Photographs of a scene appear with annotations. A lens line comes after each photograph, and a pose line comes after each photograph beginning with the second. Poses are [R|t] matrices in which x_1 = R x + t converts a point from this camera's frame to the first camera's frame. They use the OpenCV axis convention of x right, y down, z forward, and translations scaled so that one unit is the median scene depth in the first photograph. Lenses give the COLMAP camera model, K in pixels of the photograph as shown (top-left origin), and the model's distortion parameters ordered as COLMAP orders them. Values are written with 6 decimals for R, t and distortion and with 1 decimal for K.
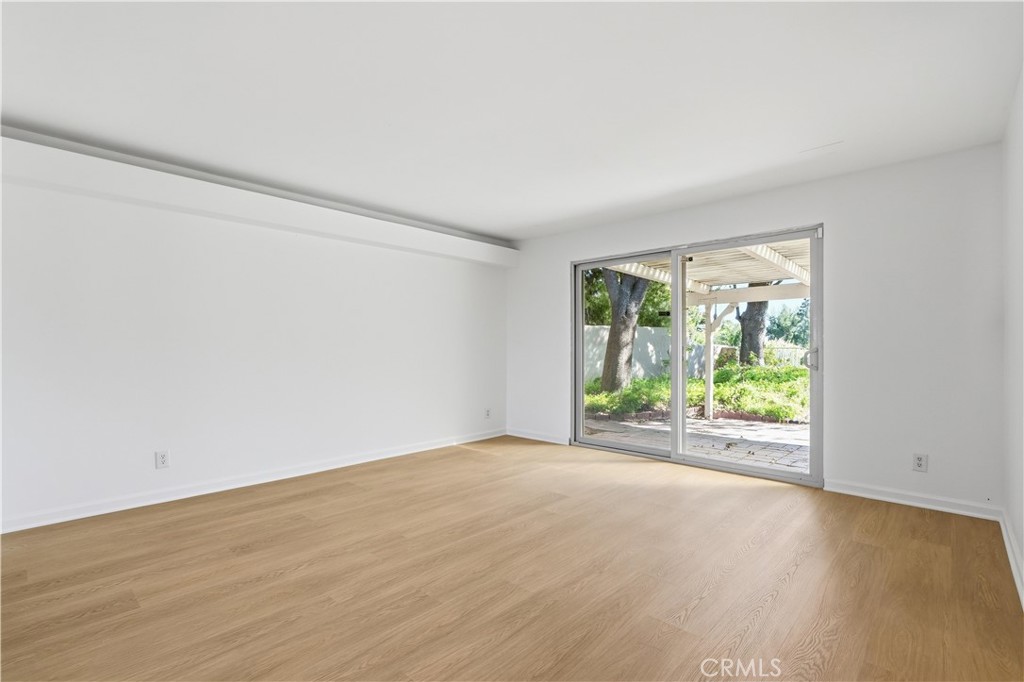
lens RADIAL K [[465.6, 0, 516.5], [0, 465.6, 337.4], [0, 0, 1]] dist [-0.004036, 0.000059]
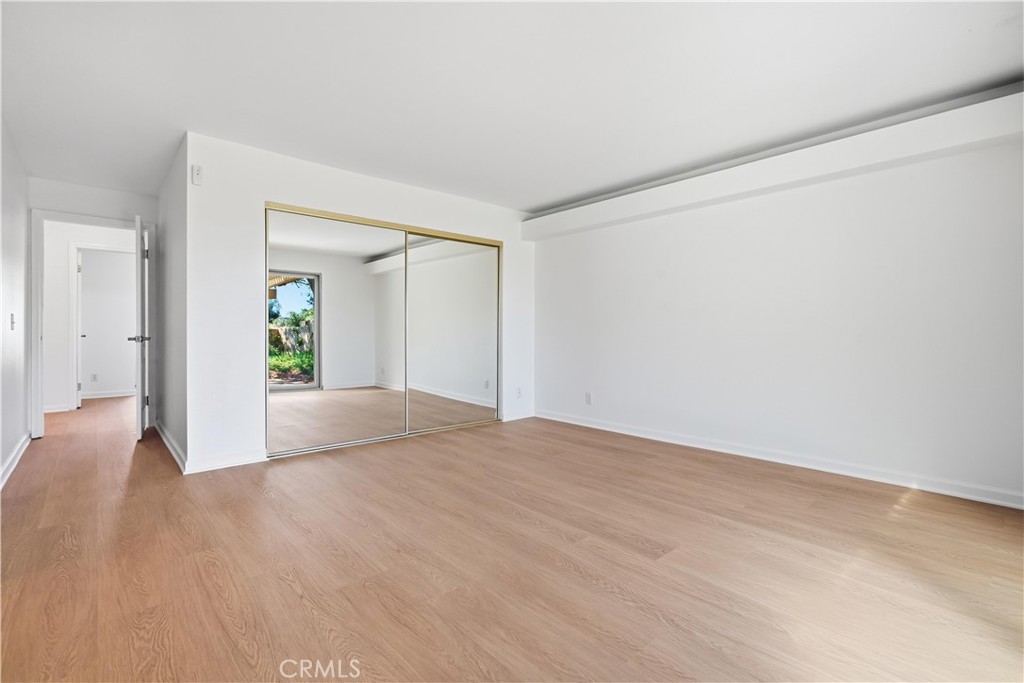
lens RADIAL K [[465.6, 0, 516.5], [0, 465.6, 337.9], [0, 0, 1]] dist [-0.004036, 0.000059]
pose [[-0.085636, 0.011952, -0.996255, 0.760701], [0.024126, 0.999660, 0.009919, 0.050246], [0.996034, -0.023186, -0.085895, 0.926848]]
